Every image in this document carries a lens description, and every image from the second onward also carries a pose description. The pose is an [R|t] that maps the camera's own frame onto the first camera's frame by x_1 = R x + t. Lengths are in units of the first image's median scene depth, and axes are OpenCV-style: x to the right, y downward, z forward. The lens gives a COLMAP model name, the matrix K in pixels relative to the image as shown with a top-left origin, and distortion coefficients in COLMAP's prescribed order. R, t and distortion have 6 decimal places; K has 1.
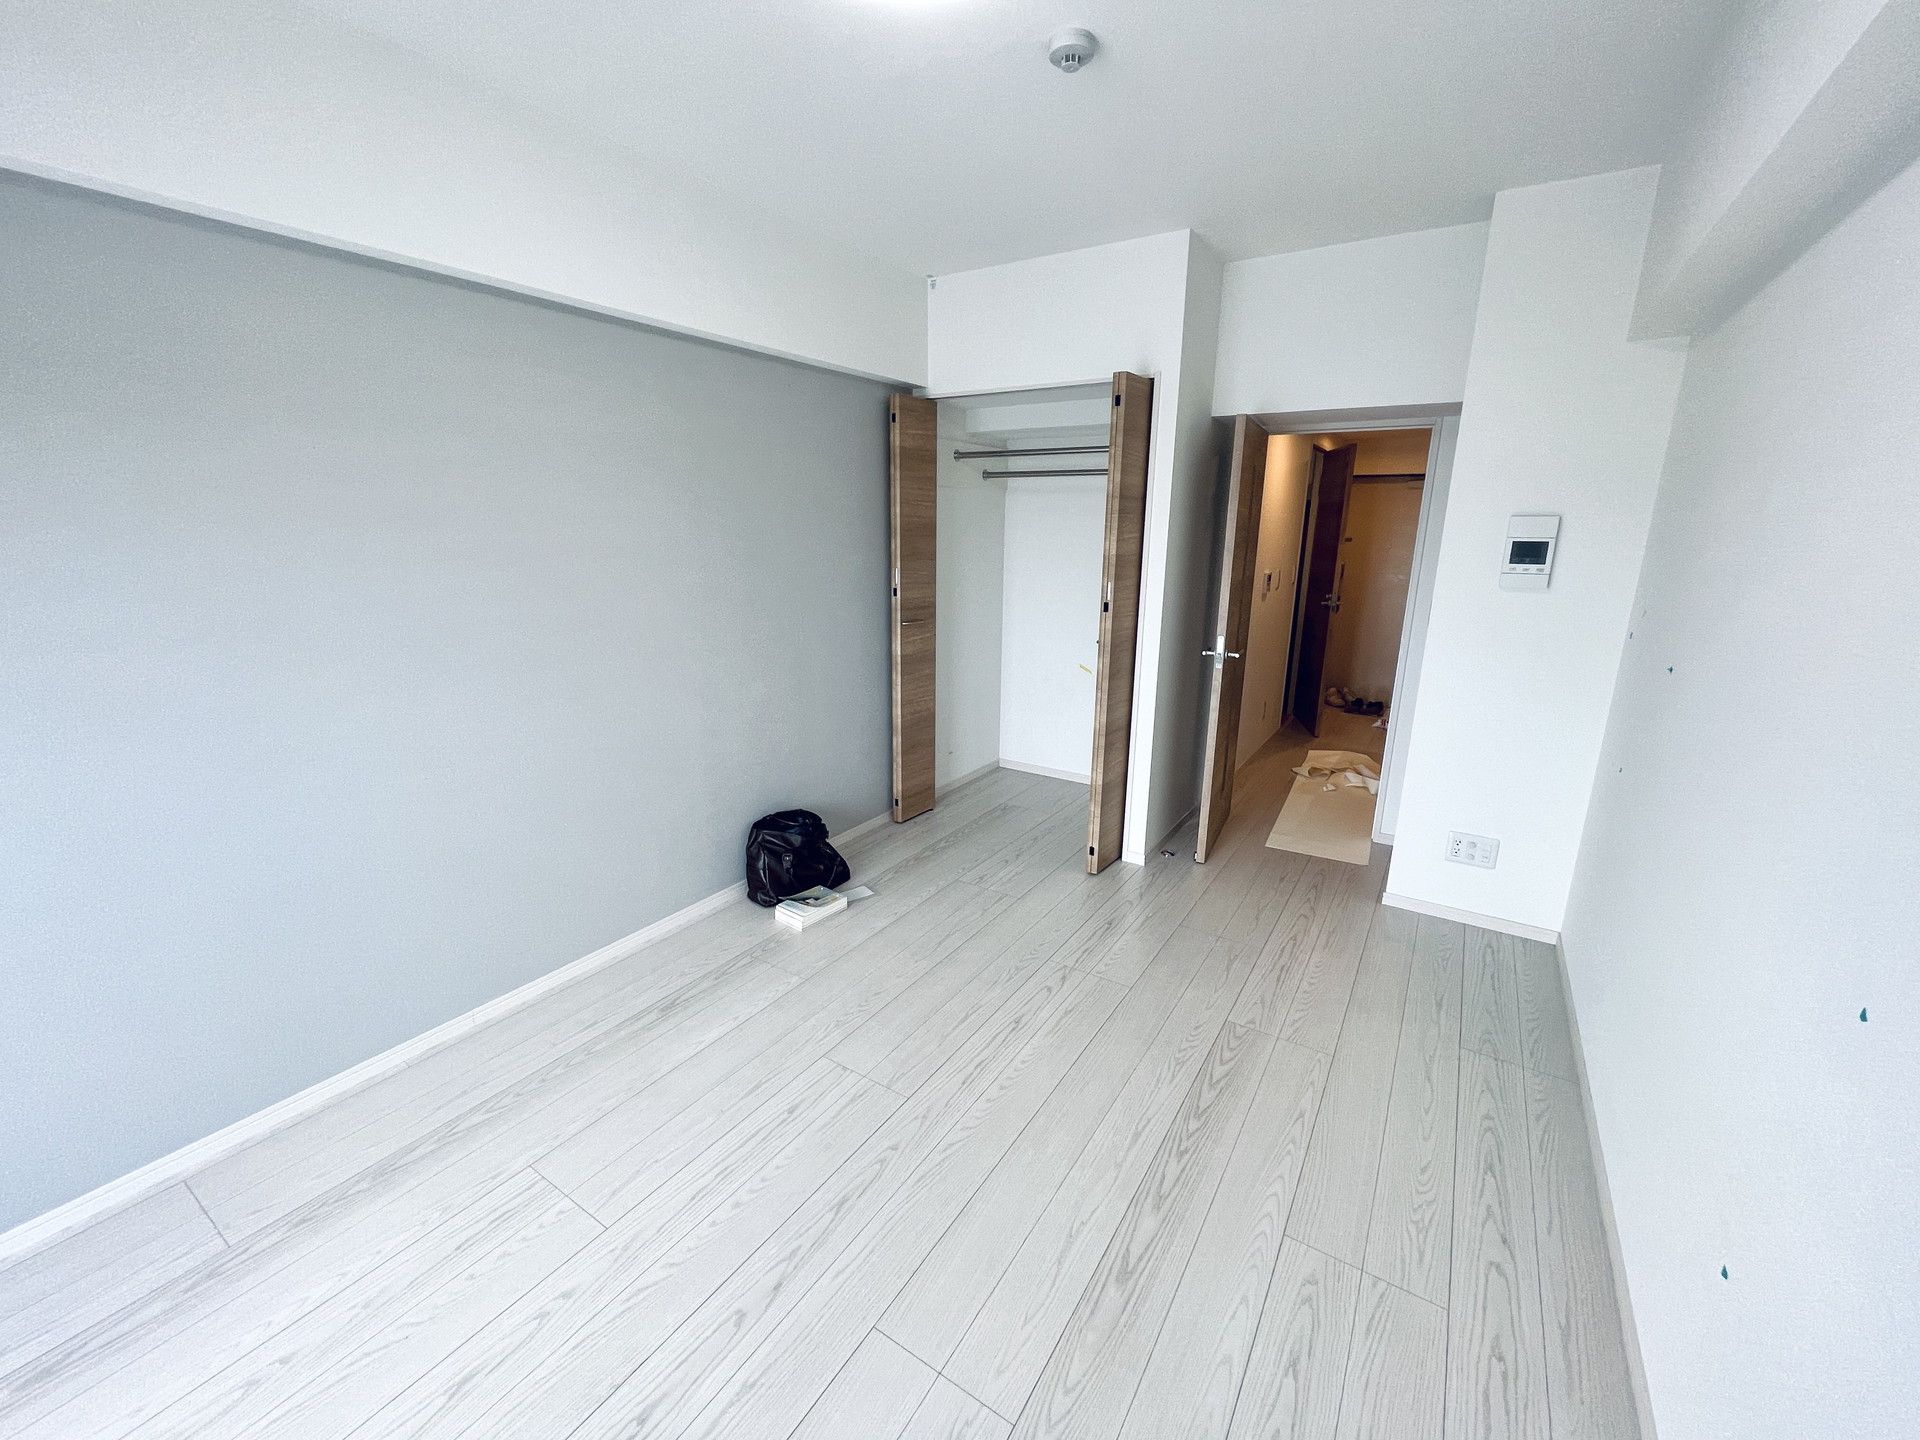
lens RADIAL K [[777.3, 0, 962.4], [0, 777.3, 713.8], [0, 0, 1]] dist [-0.001652, 0.000031]
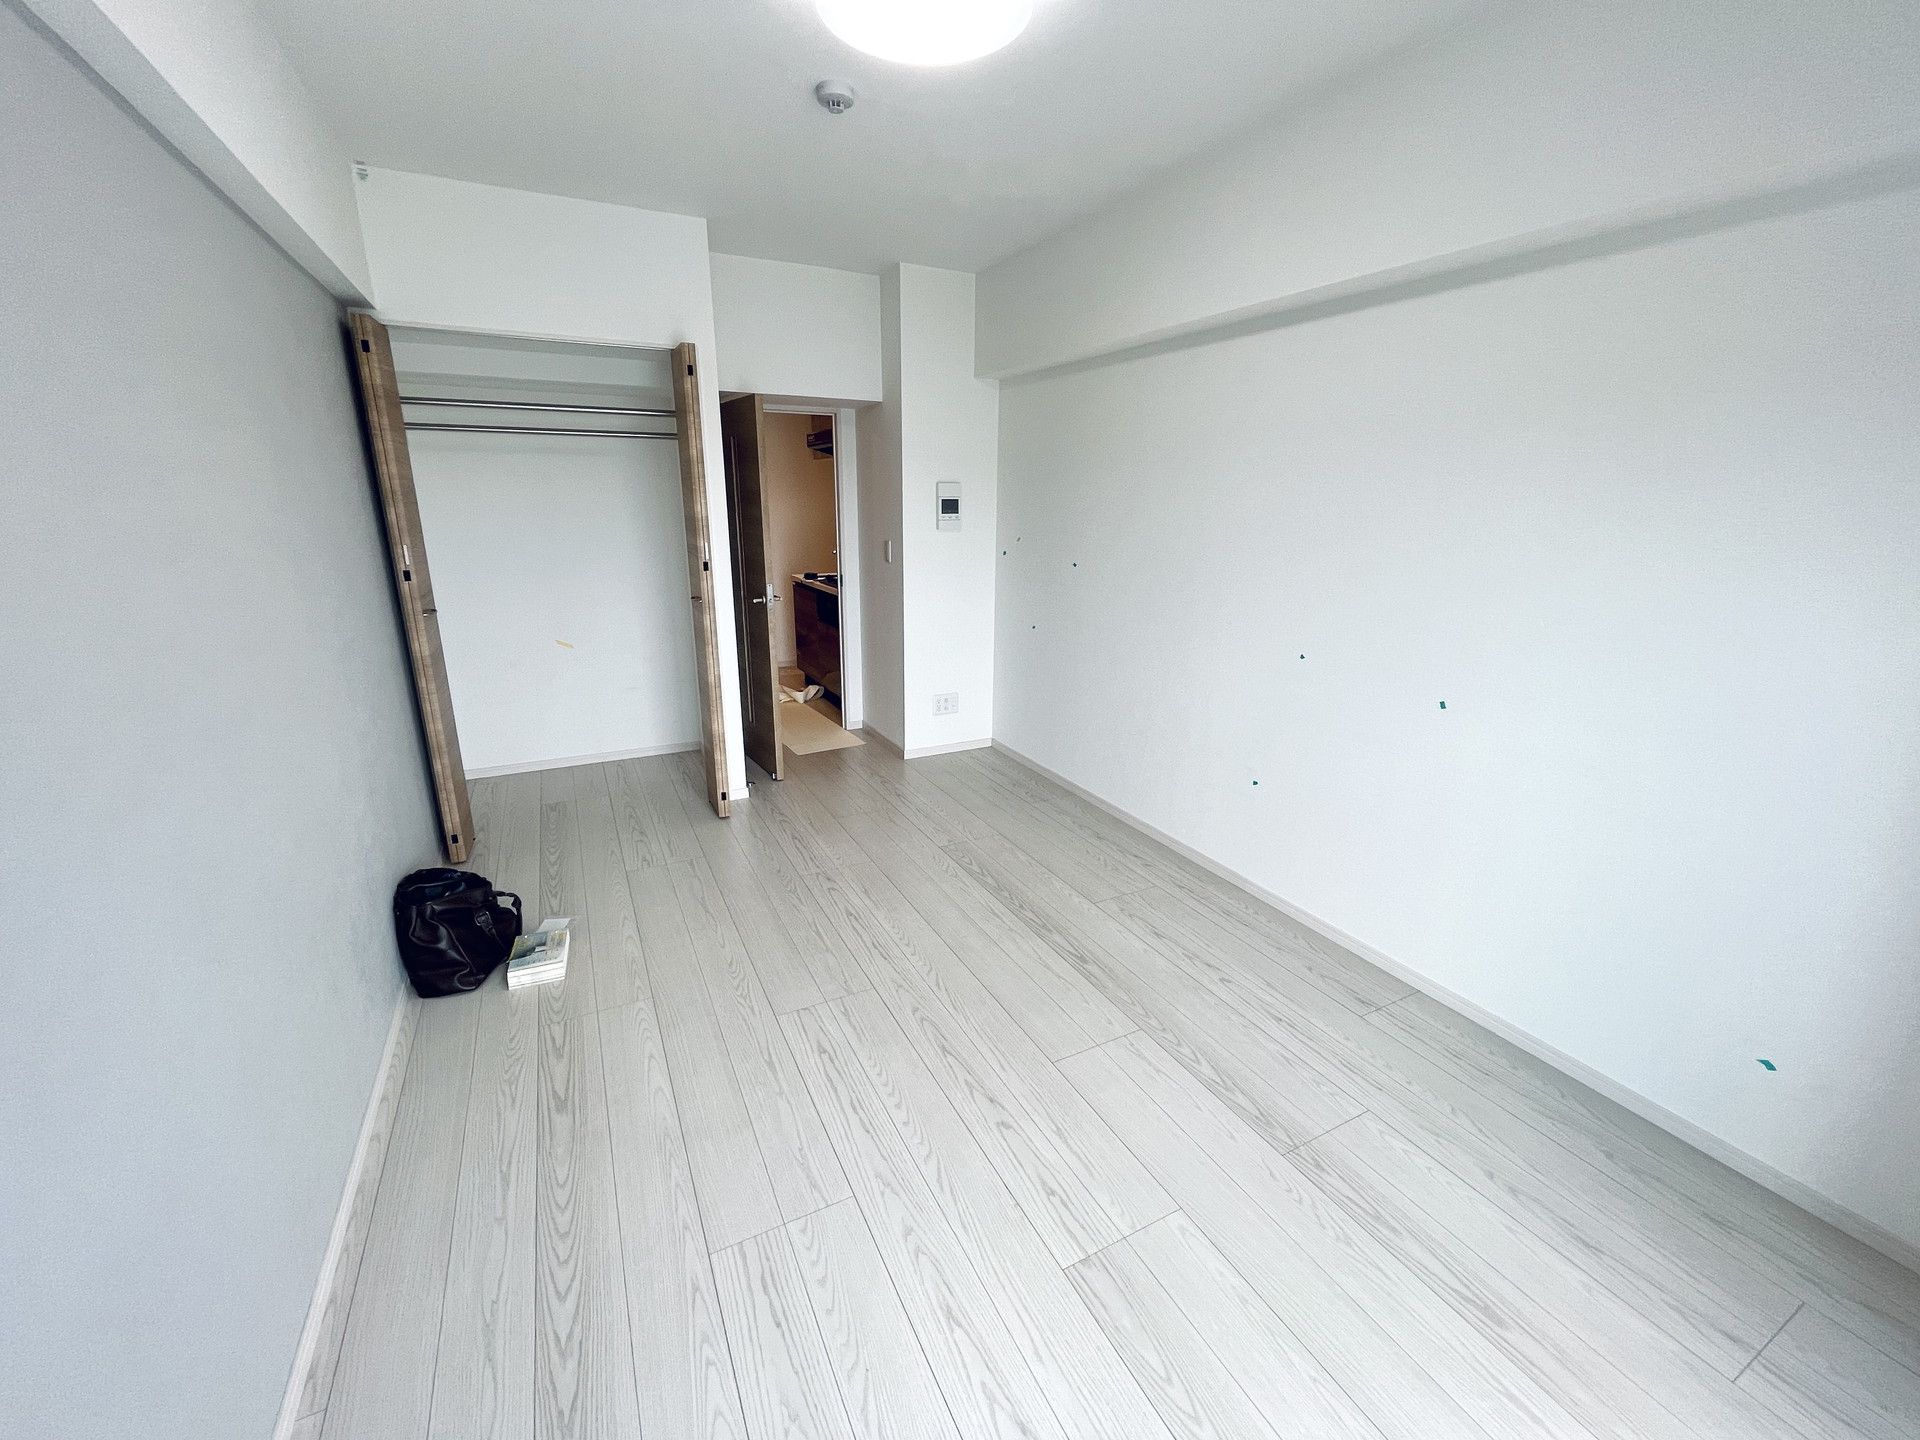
lens RADIAL K [[777.3, 0, 956.6], [0, 777.3, 715.4], [0, 0, 1]] dist [-0.001652, 0.000031]
pose [[0.502392, -0.242133, 0.830044, -0.886445], [0.204707, 0.966005, 0.157893, -0.057645], [-0.840058, 0.090592, 0.534879, 0.241571]]
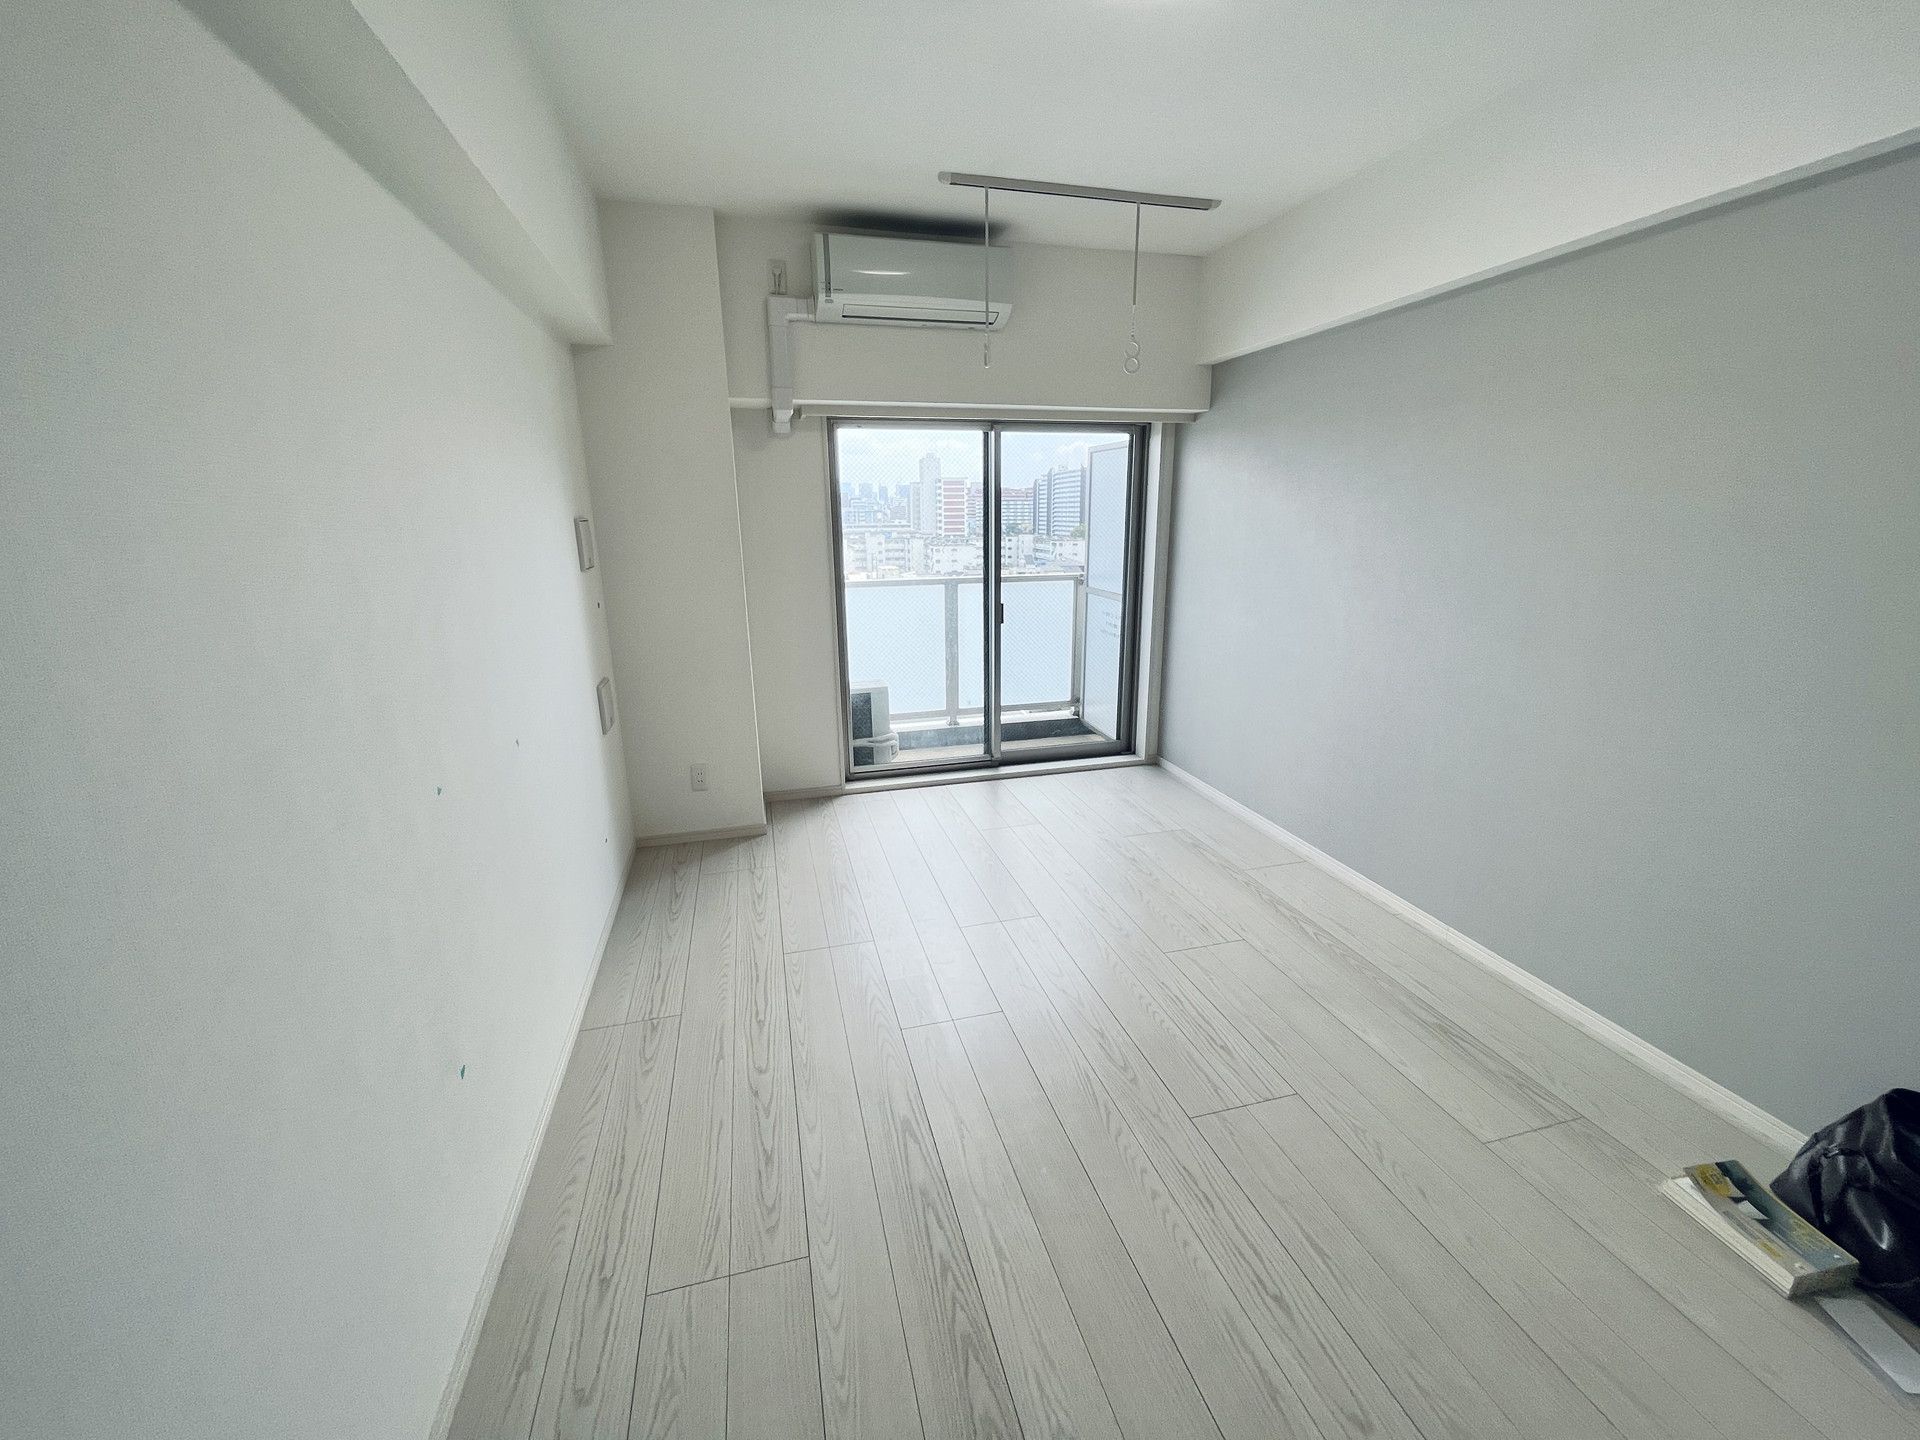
lens RADIAL K [[777.3, 0, 964.1], [0, 777.3, 719.4], [0, 0, 1]] dist [-0.001652, 0.000031]
pose [[-0.666036, 0.188030, -0.721832, 0.689010], [-0.175963, 0.900789, 0.397009, -0.247555], [0.724868, 0.391438, -0.566871, 1.158571]]
